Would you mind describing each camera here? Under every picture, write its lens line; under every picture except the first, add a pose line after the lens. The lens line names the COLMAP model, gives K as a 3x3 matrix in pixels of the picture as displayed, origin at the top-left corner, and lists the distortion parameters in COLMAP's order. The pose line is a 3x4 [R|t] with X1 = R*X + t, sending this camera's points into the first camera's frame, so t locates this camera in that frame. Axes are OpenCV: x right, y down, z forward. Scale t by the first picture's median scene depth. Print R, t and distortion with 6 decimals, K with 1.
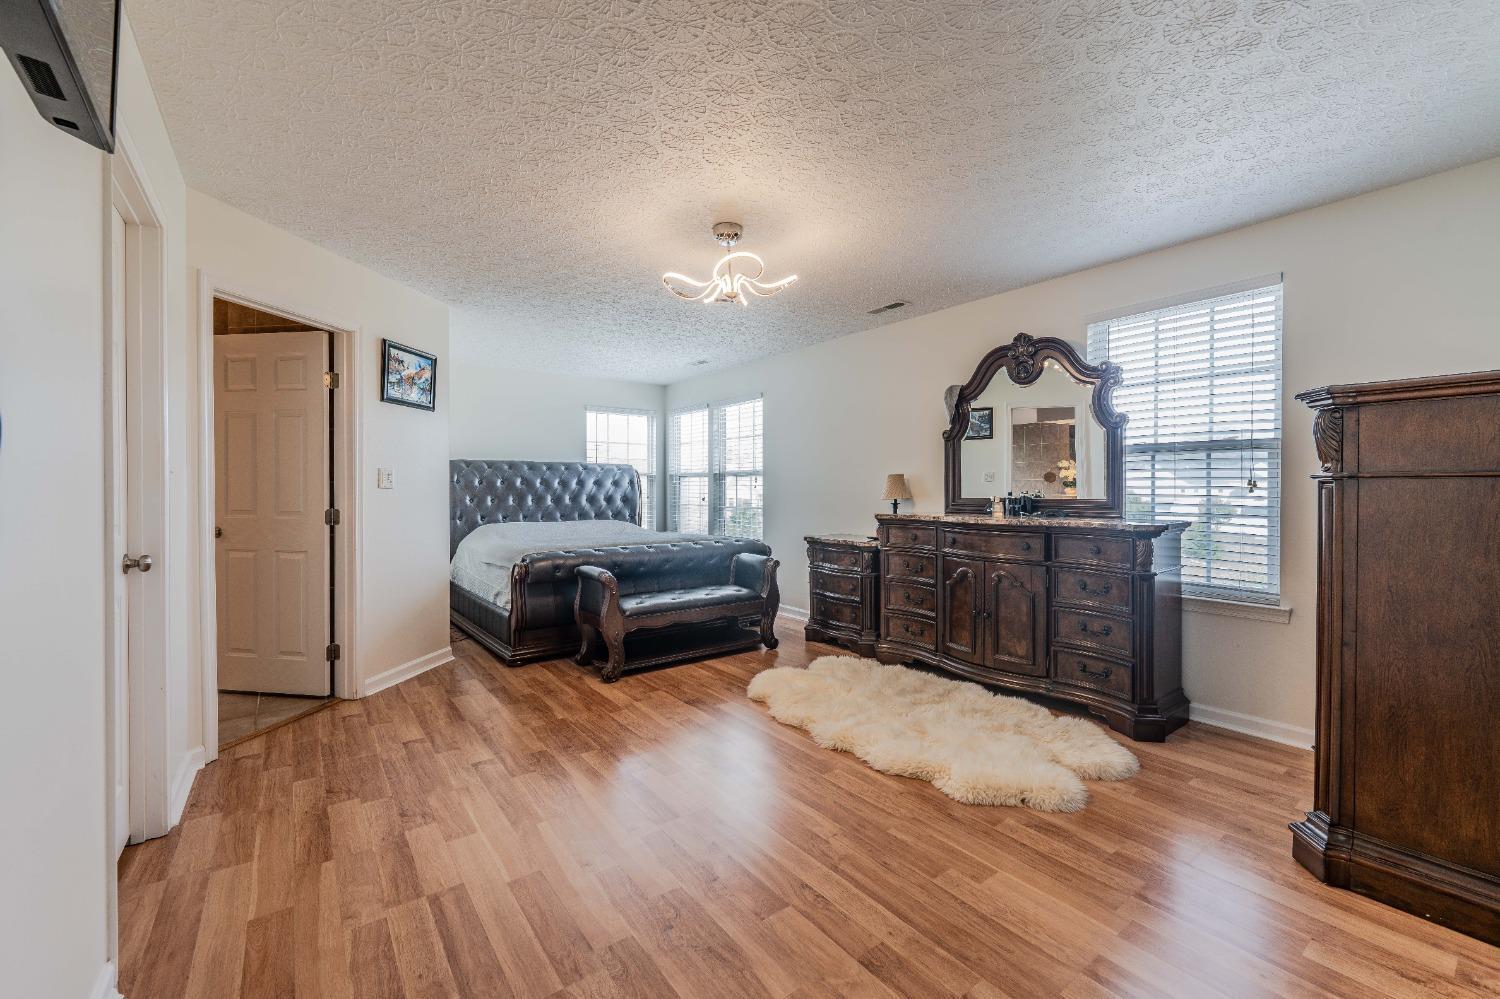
lens RADIAL K [[612.5, 0, 757.3], [0, 612.5, 496.4], [0, 0, 1]] dist [0.000871, -0.000002]
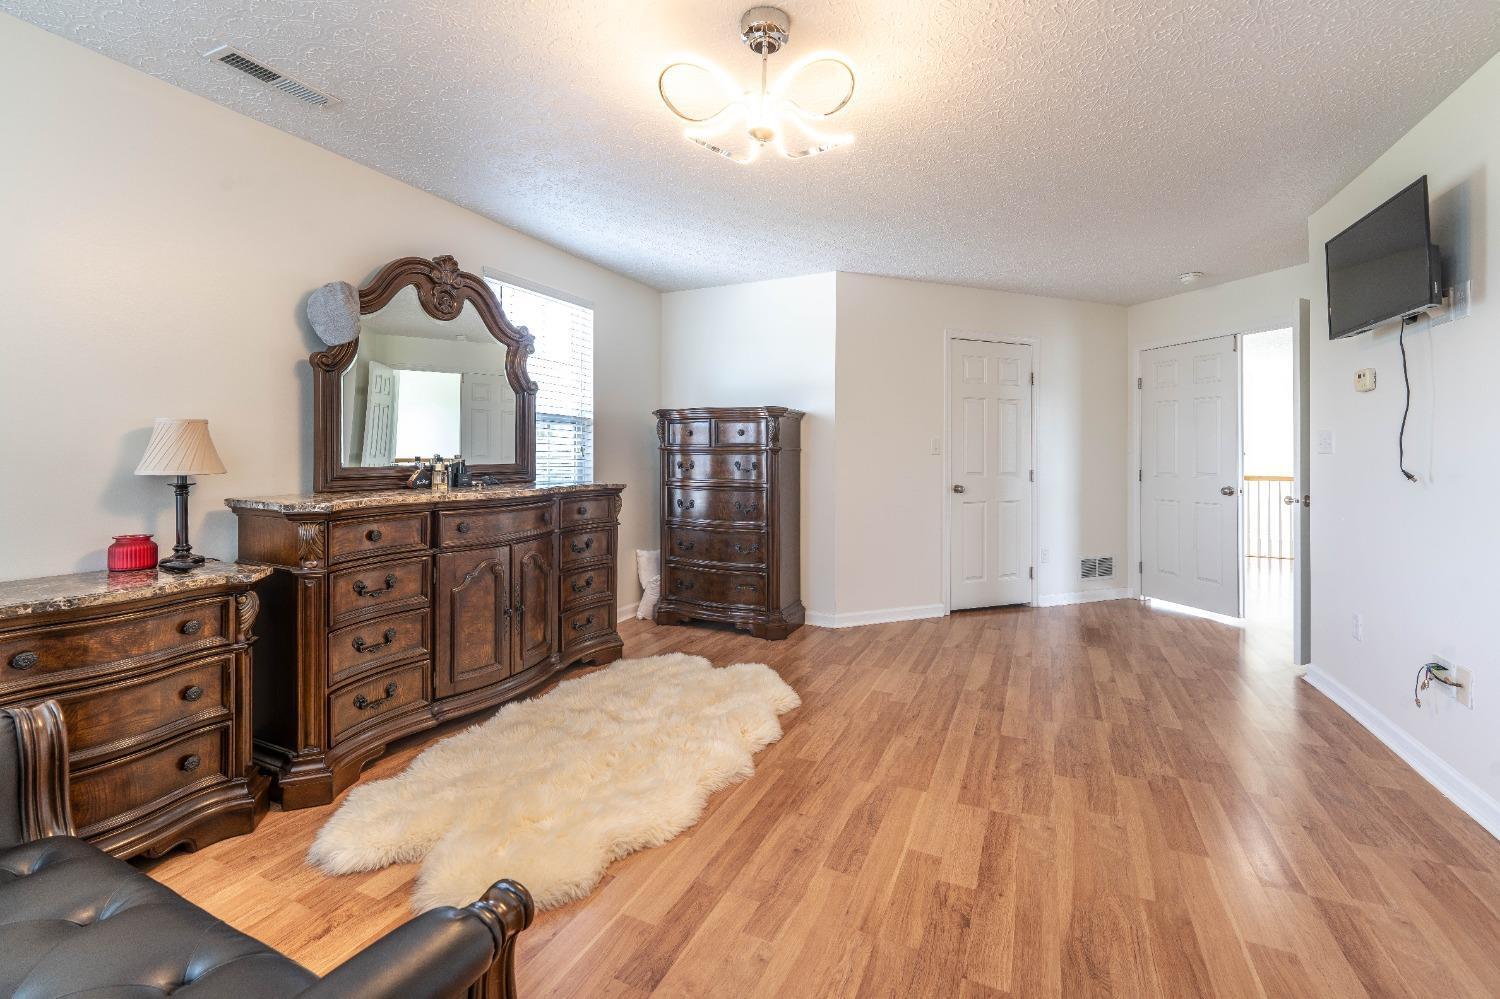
lens RADIAL K [[630.9, 0, 749.8], [0, 630.9, 462.9], [0, 0, 1]] dist [0.001964, 0.000177]
pose [[-0.466537, -0.016487, 0.884348, -0.519759], [0.006711, 0.999732, 0.022179, -0.018129], [-0.884476, 0.016282, -0.466301, 1.153342]]
